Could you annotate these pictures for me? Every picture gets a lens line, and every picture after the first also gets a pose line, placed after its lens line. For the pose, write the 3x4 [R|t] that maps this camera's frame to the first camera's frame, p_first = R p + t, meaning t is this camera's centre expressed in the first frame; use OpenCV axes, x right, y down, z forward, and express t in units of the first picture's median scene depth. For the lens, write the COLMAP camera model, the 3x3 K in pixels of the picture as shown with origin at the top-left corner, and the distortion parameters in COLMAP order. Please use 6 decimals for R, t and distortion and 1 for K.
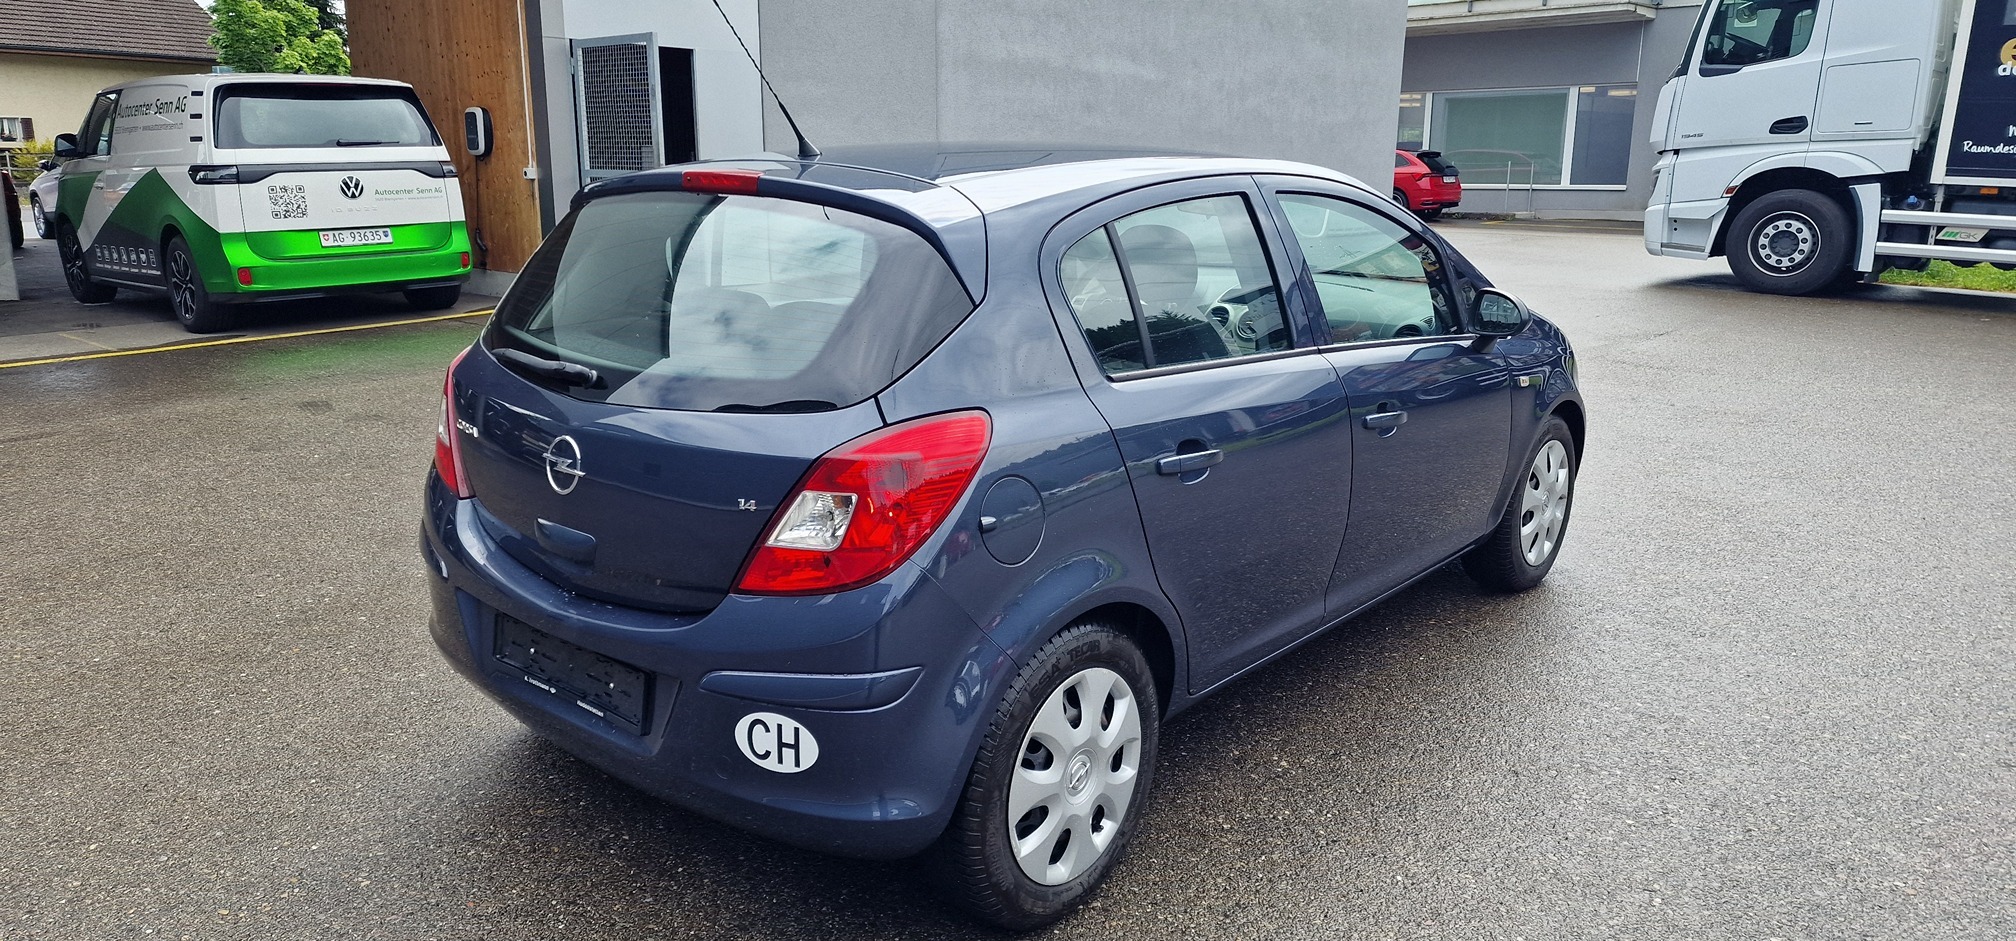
lens RADIAL K [[1351.8, 0, 999.5], [0, 1351.8, 461.1], [0, 0, 1]] dist [0.080481, -0.067668]
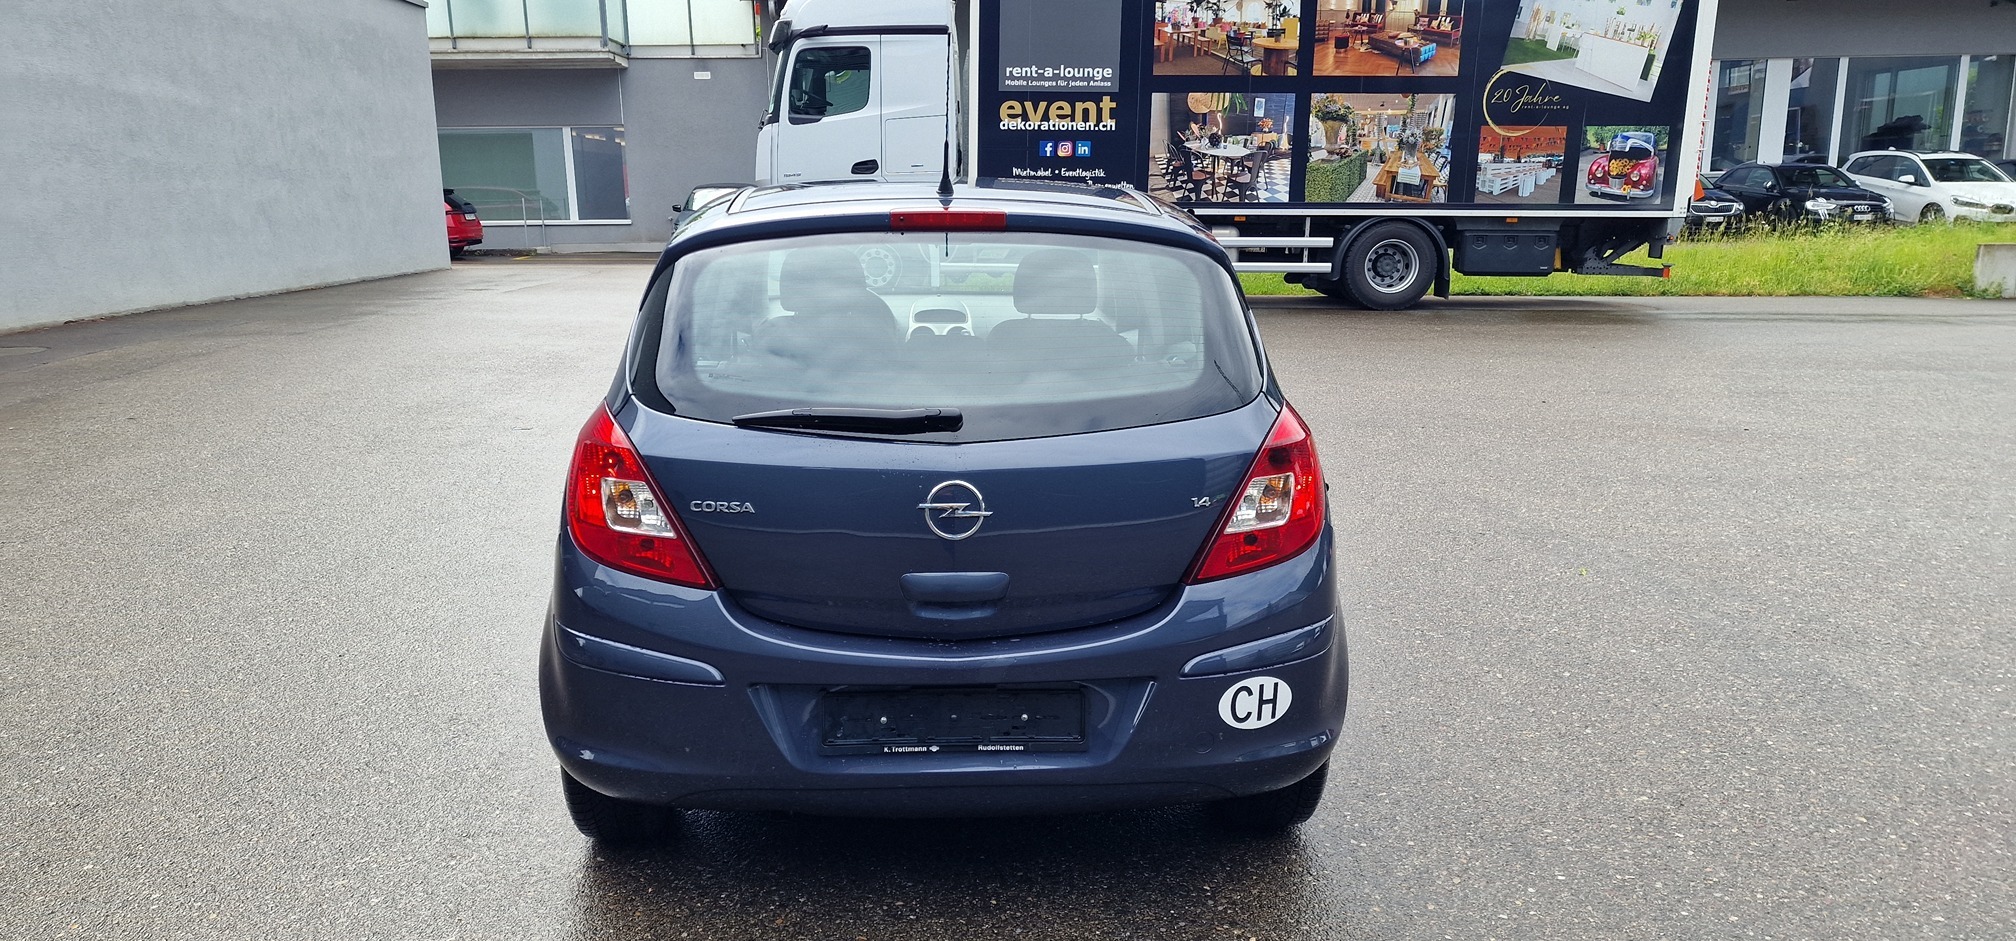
lens RADIAL K [[1351.8, 0, 986.8], [0, 1351.8, 480.8], [0, 0, 1]] dist [0.080481, -0.067668]
pose [[0.728779, -0.157230, 0.666453, -0.199115], [0.165459, 0.984875, 0.051420, -0.013316], [-0.664458, 0.072797, 0.743772, 0.055309]]
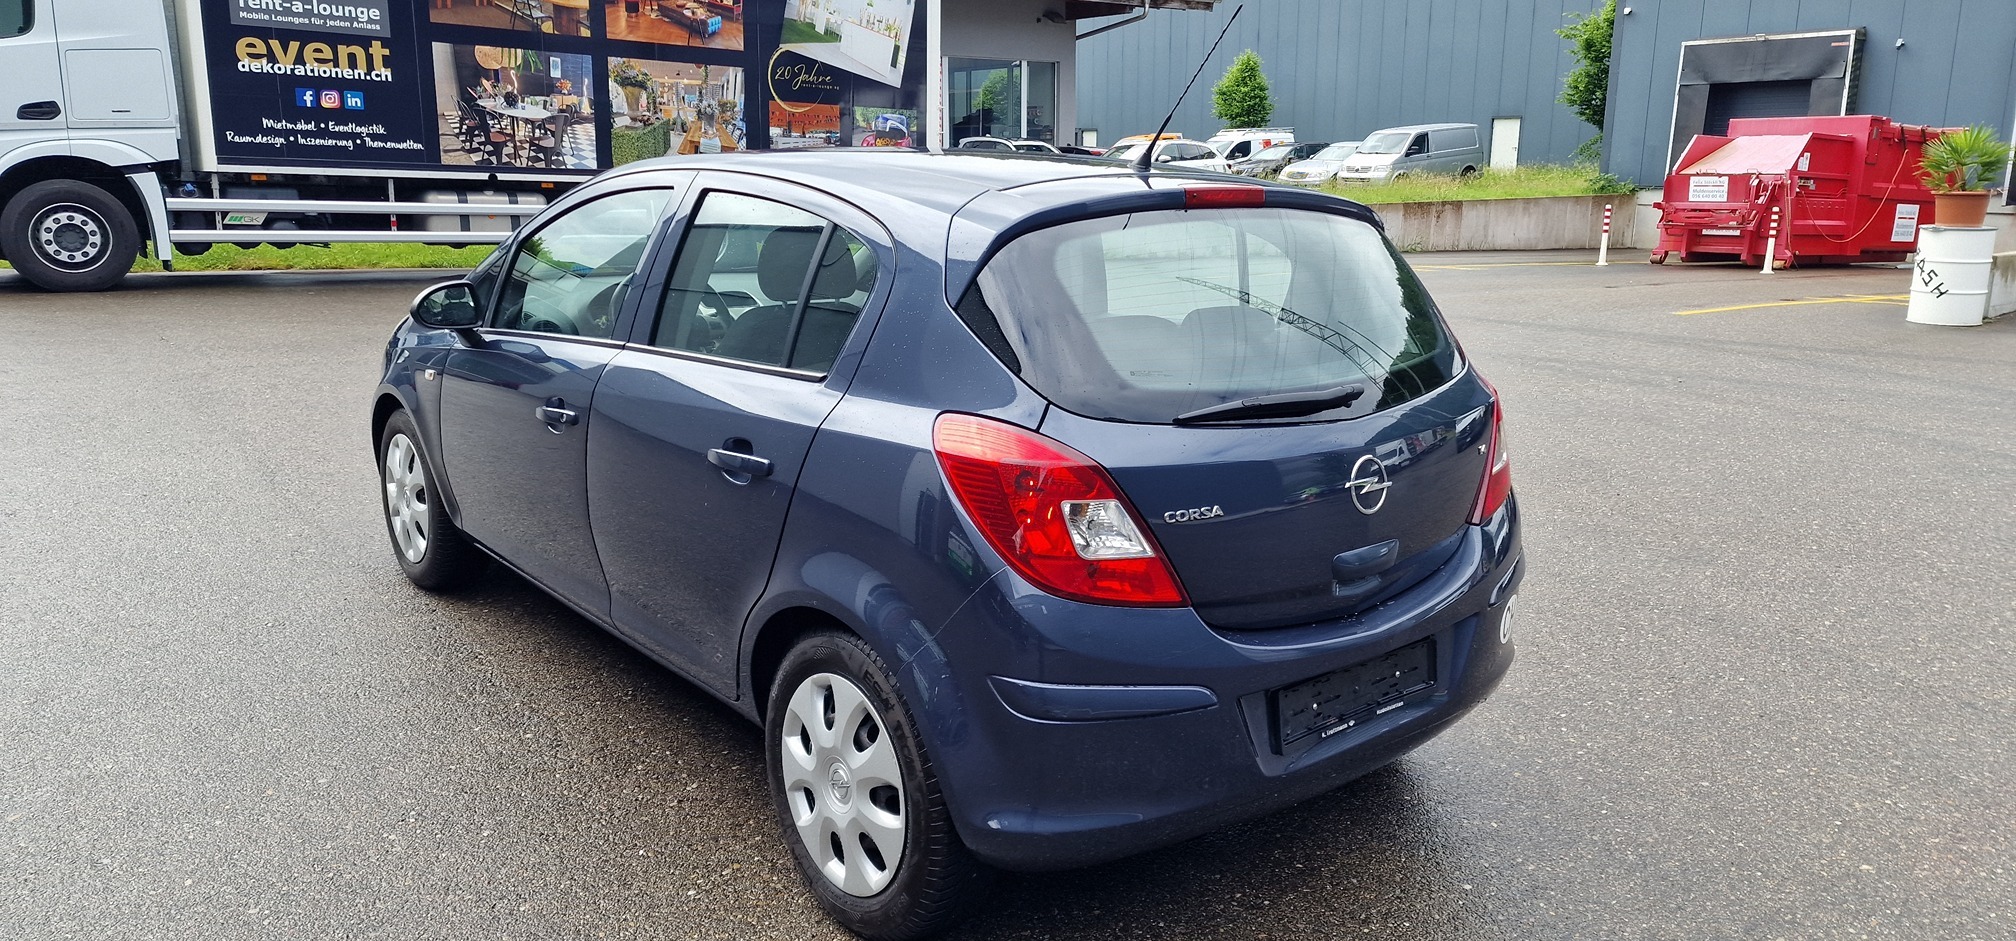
lens RADIAL K [[1351.8, 0, 1008.2], [0, 1351.8, 470.5], [0, 0, 1]] dist [0.080481, -0.067668]
pose [[0.145596, -0.228566, 0.962580, -0.285961], [0.209348, 0.958033, 0.195821, -0.059180], [-0.966941, 0.173003, 0.187336, 0.247122]]
